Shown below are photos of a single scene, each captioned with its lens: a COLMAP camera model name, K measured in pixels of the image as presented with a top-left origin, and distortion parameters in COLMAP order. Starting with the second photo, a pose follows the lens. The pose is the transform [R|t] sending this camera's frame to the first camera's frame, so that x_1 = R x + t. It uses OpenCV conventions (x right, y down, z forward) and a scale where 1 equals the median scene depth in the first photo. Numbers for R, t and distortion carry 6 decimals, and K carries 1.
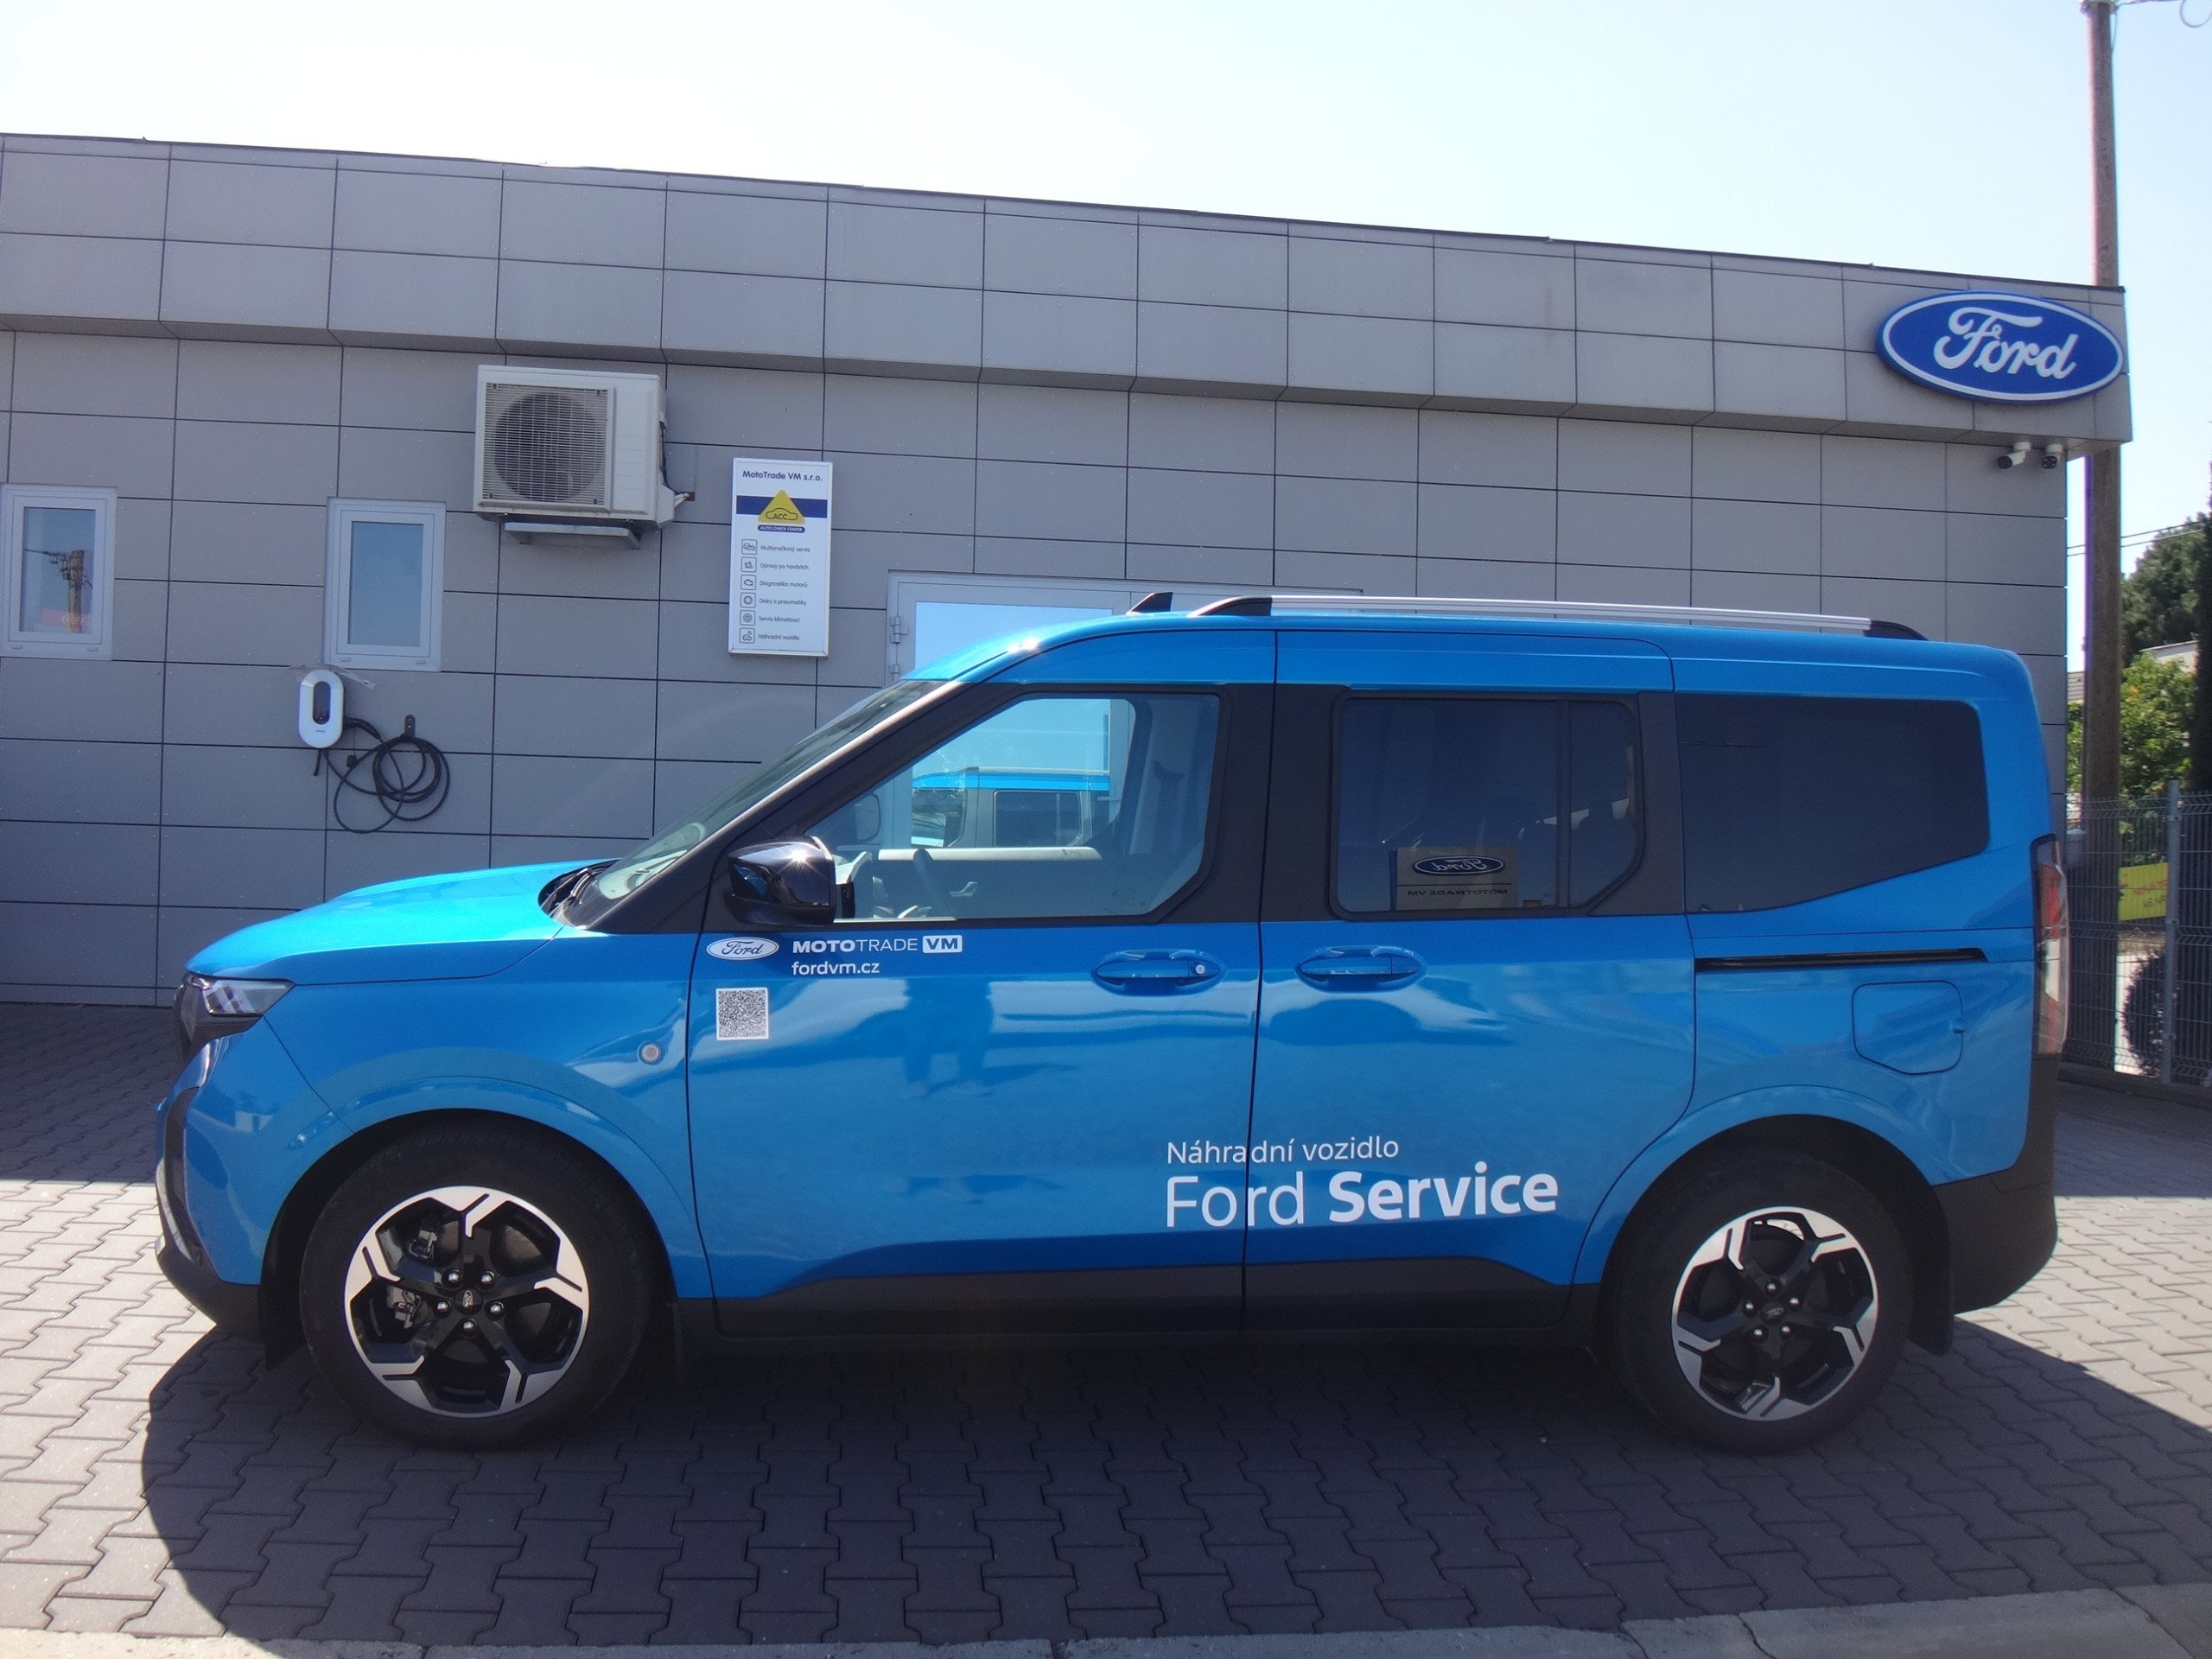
lens RADIAL K [[1680.3, 0, 1106.0], [0, 1680.3, 829.5], [0, 0, 1]] dist [-0.057227, -0.007467]
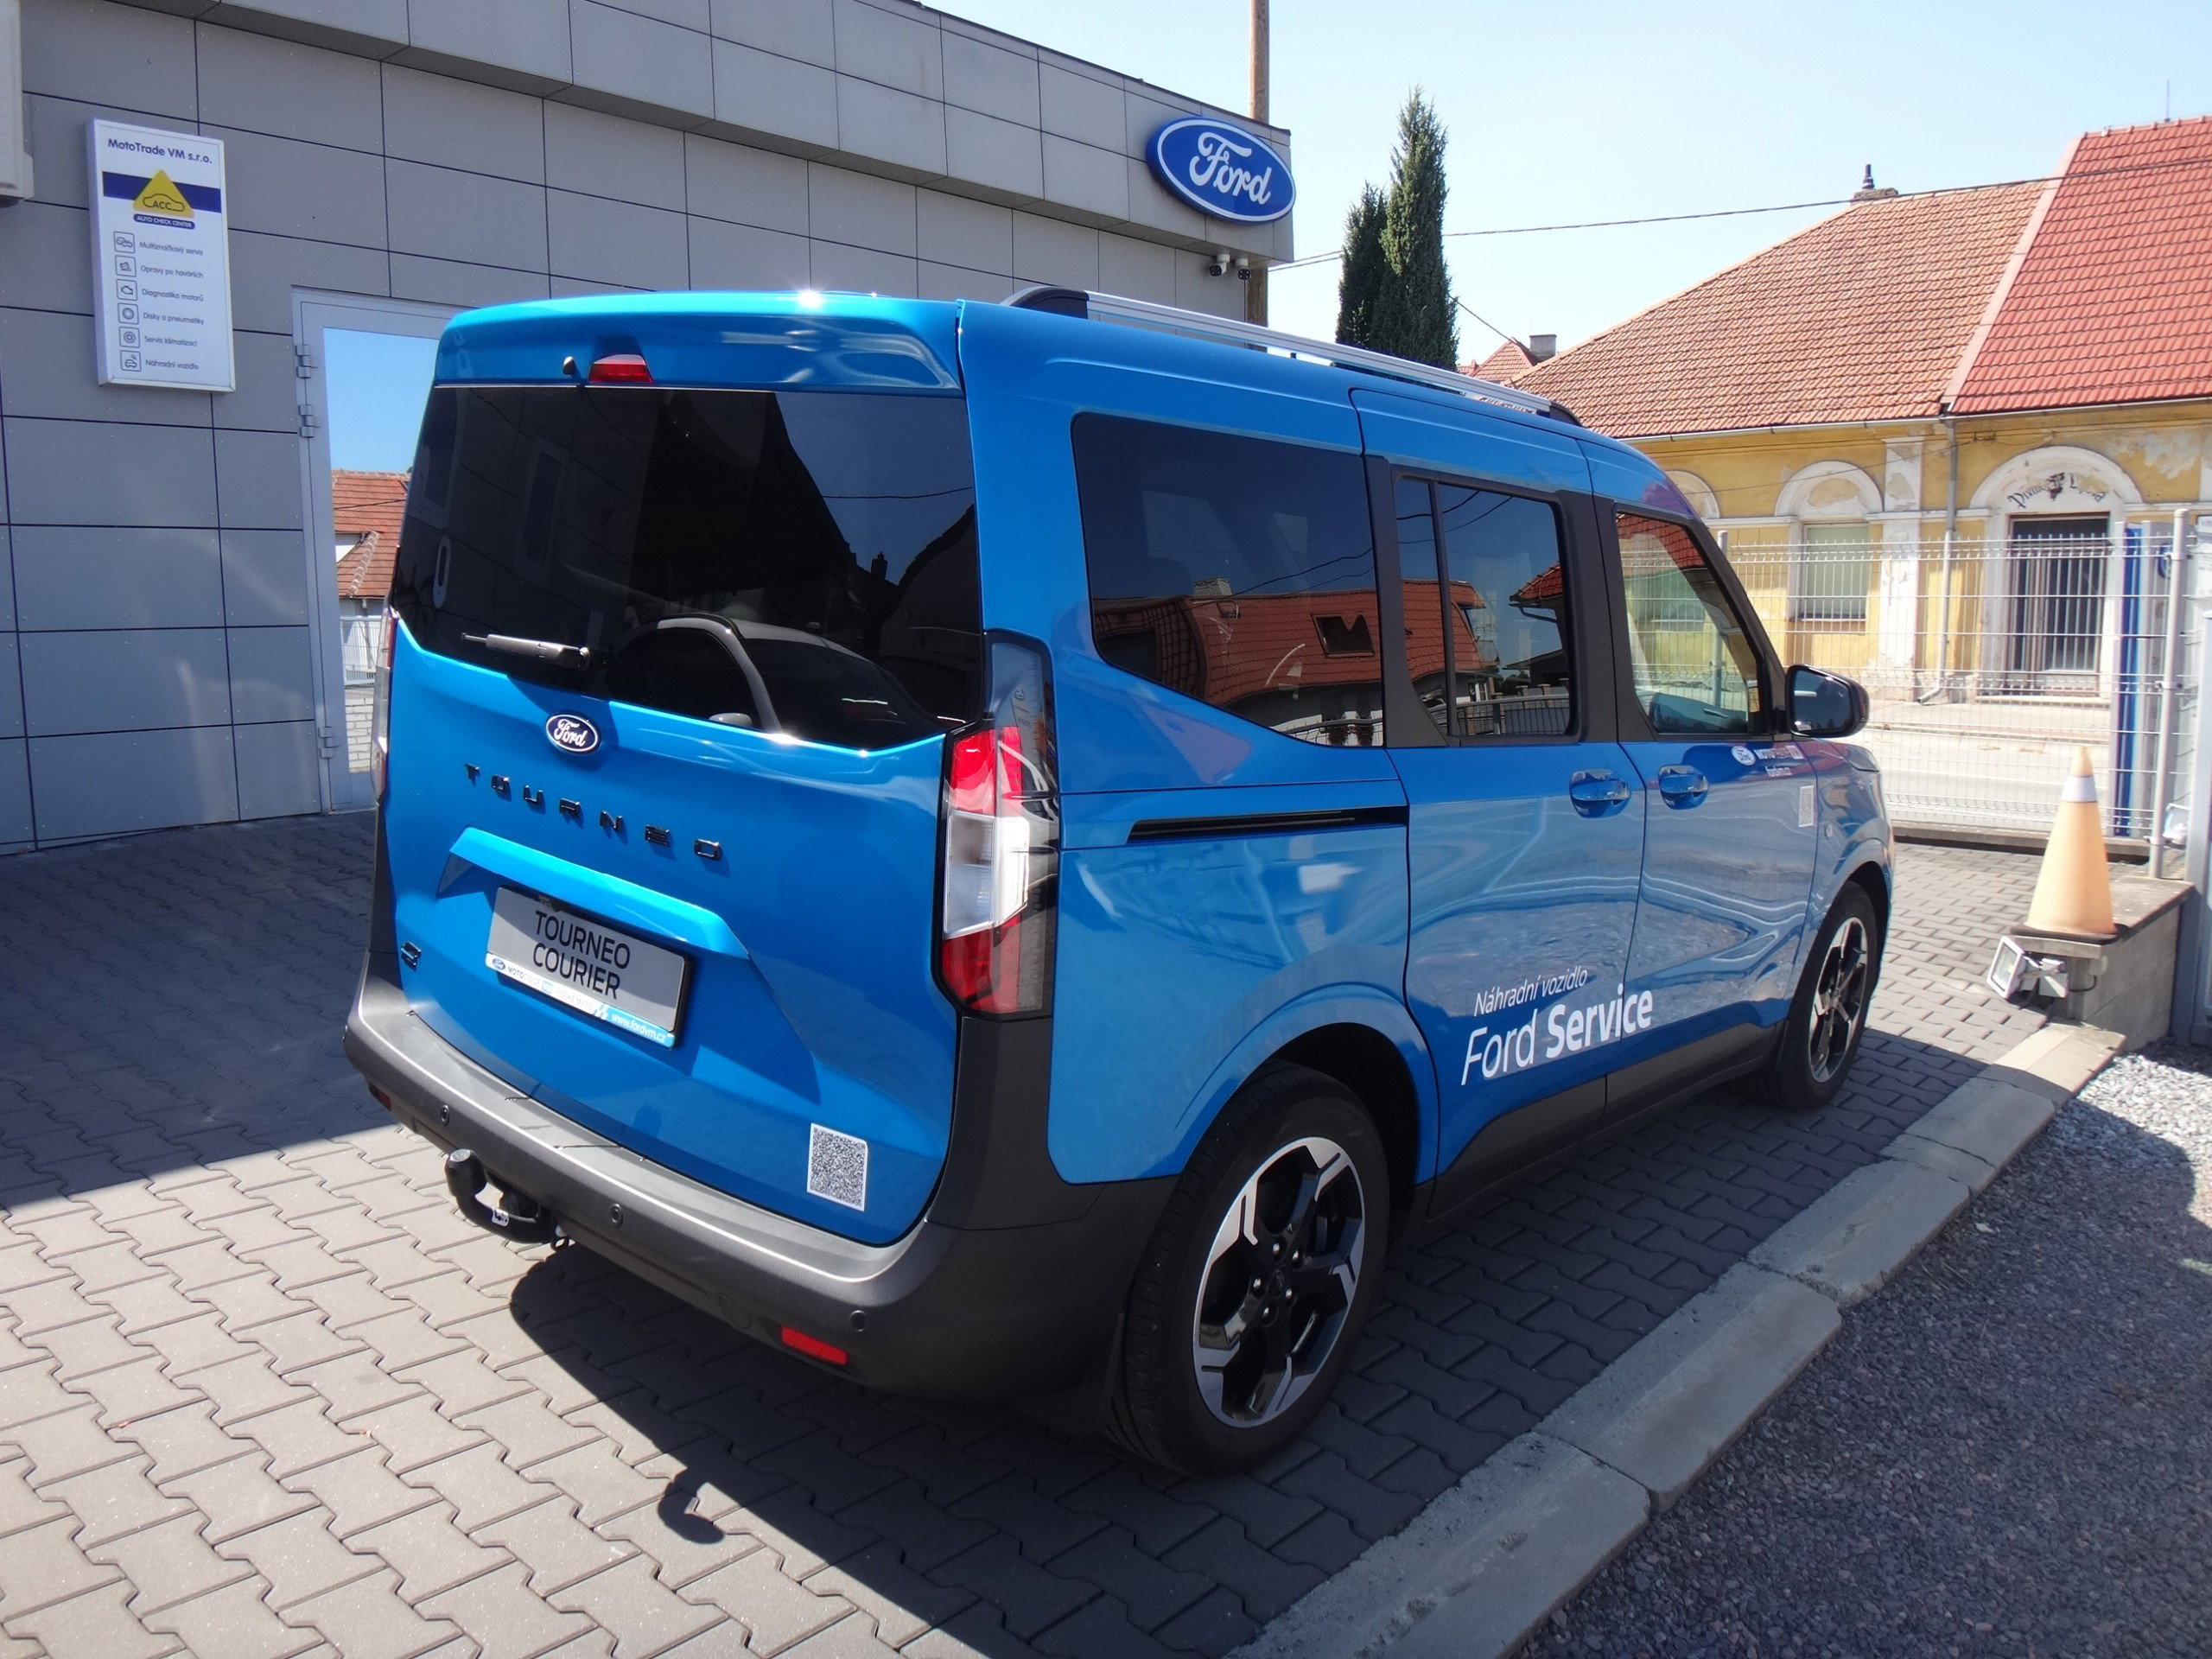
lens RADIAL K [[1644.9, 0, 1106.0], [0, 1644.9, 829.5], [0, 0, 1]] dist [-0.037306, -0.014160]
pose [[0.752902, -0.117031, 0.647644, -0.361835], [0.009006, 0.985803, 0.167667, -0.022280], [-0.658072, -0.120404, 0.743266, 0.120064]]
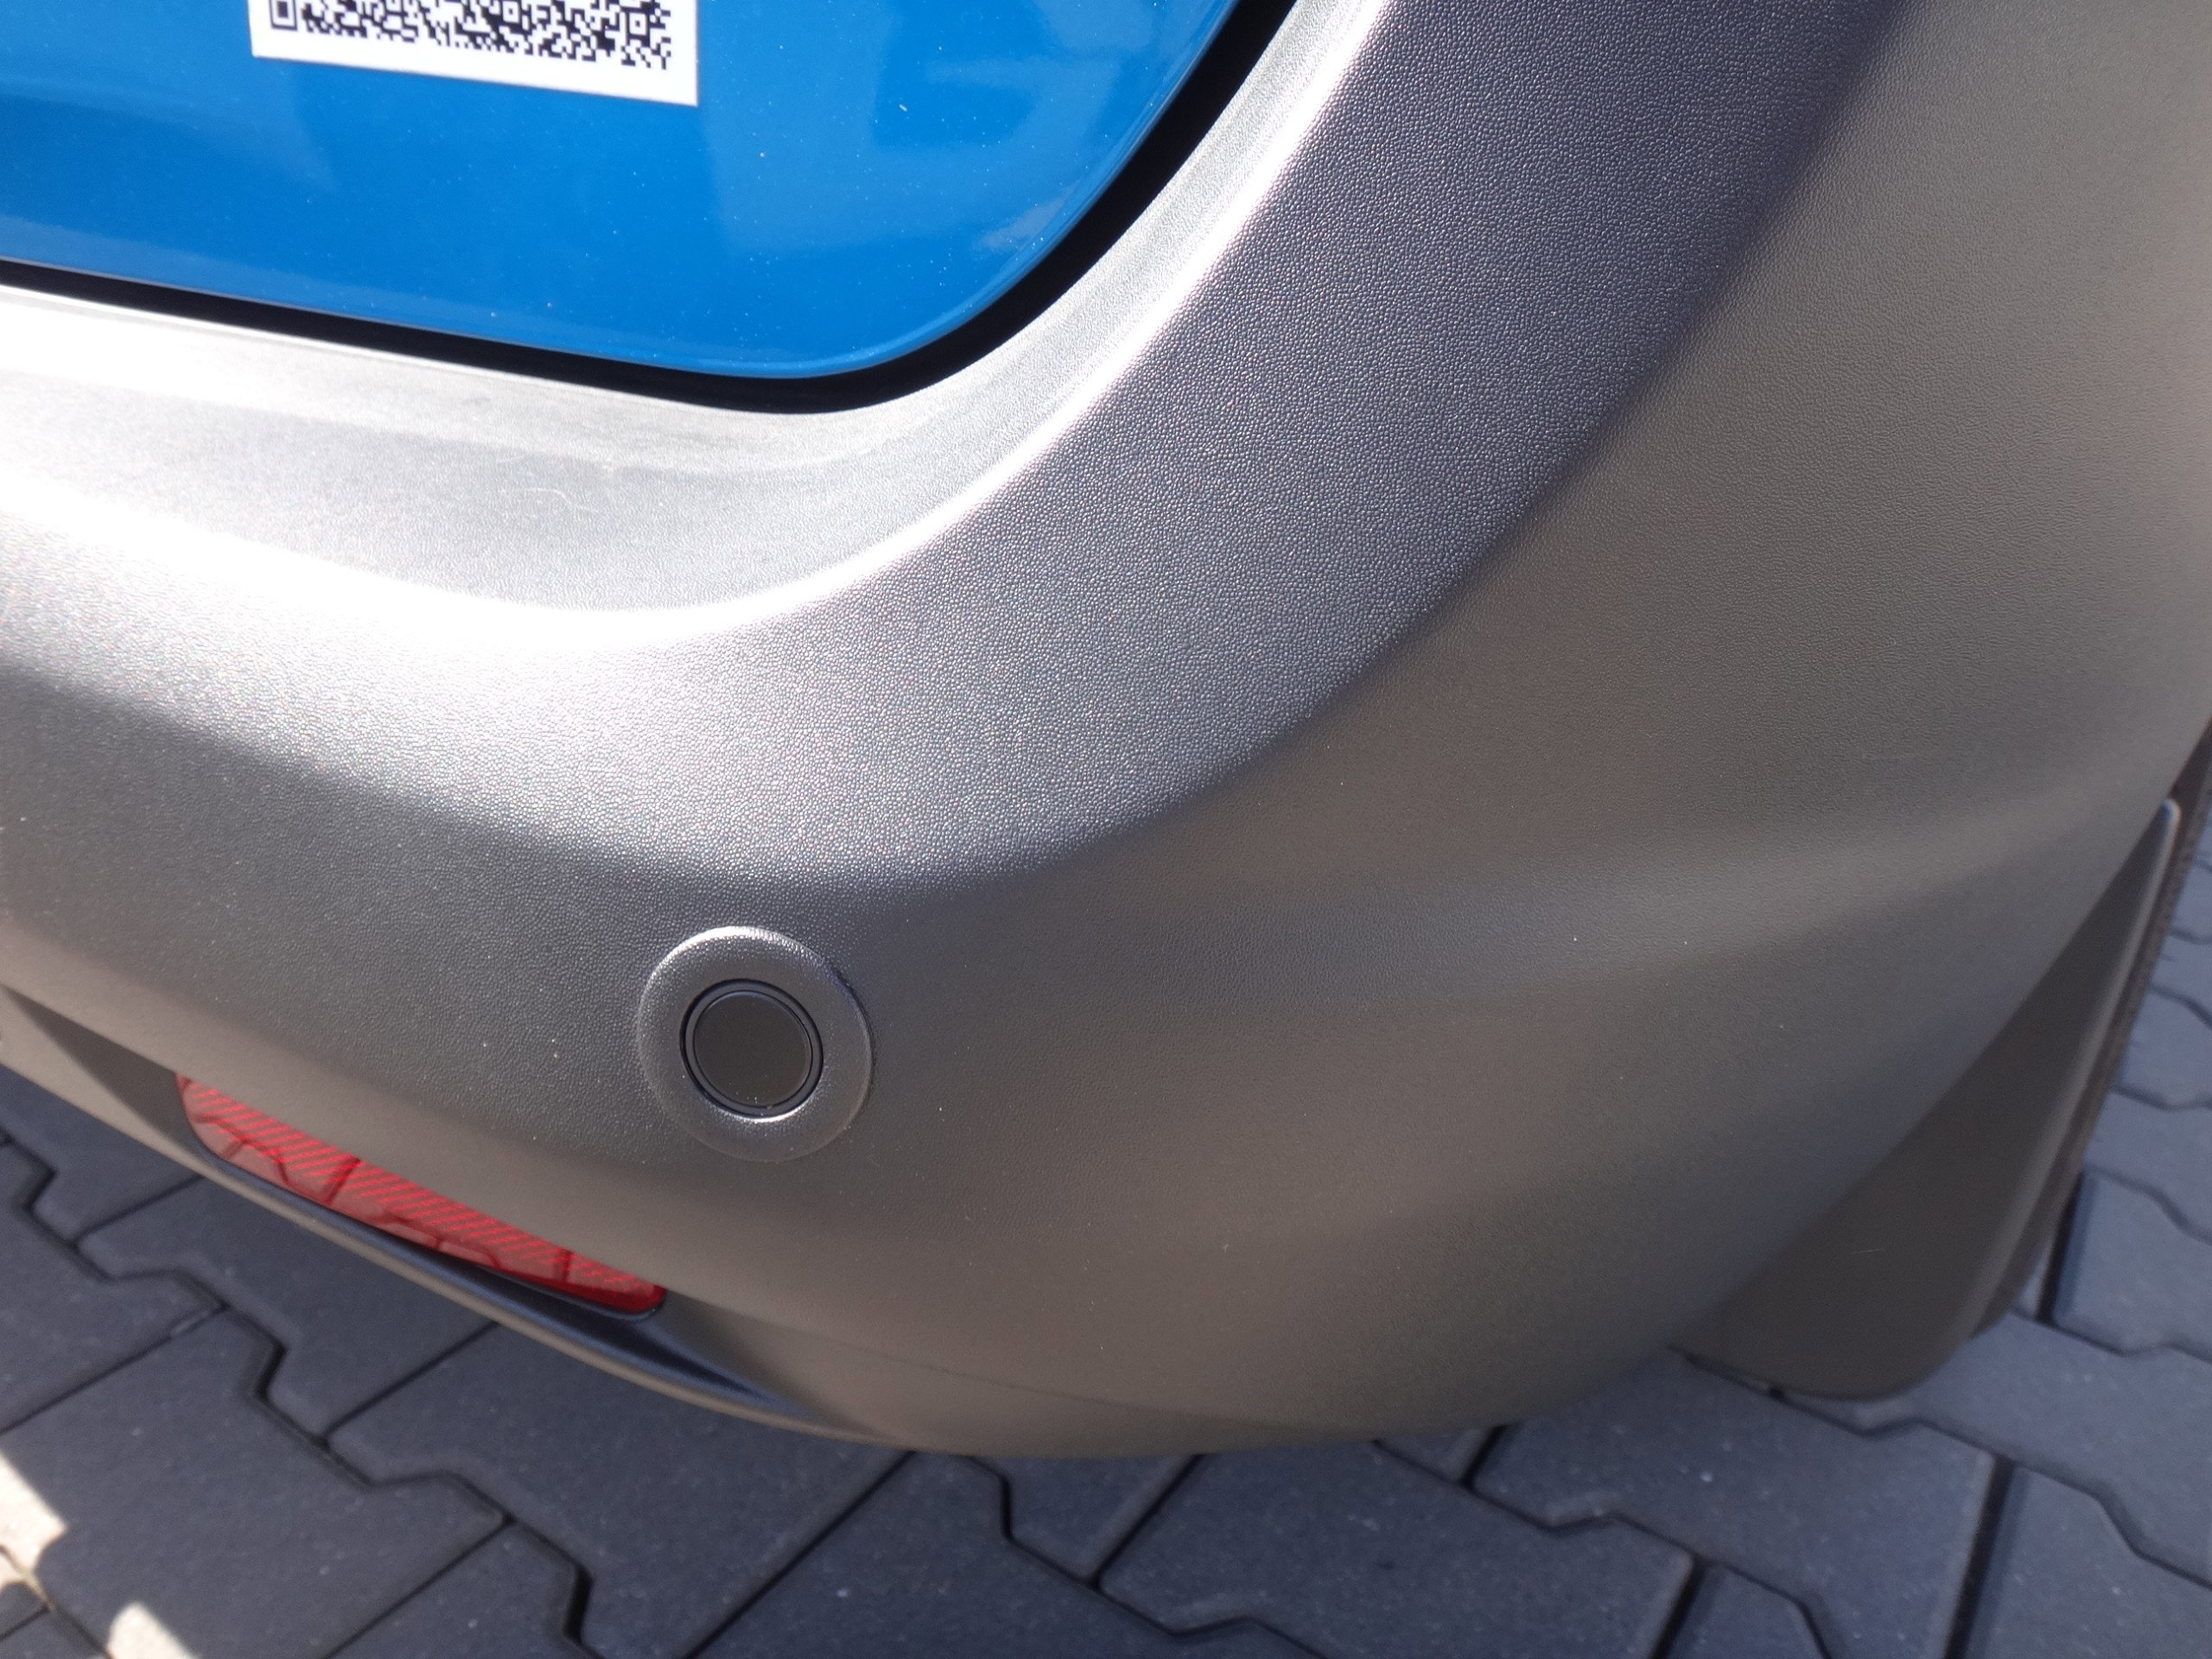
lens RADIAL K [[1676.0, 0, 1106.0], [0, 1676.0, 829.5], [0, 0, 1]] dist [-0.068275, 0.003546]
pose [[0.659490, -0.304808, 0.687143, -0.257372], [-0.002362, 0.913258, 0.407376, 0.073353], [-0.751710, -0.270283, 0.601564, 0.290735]]
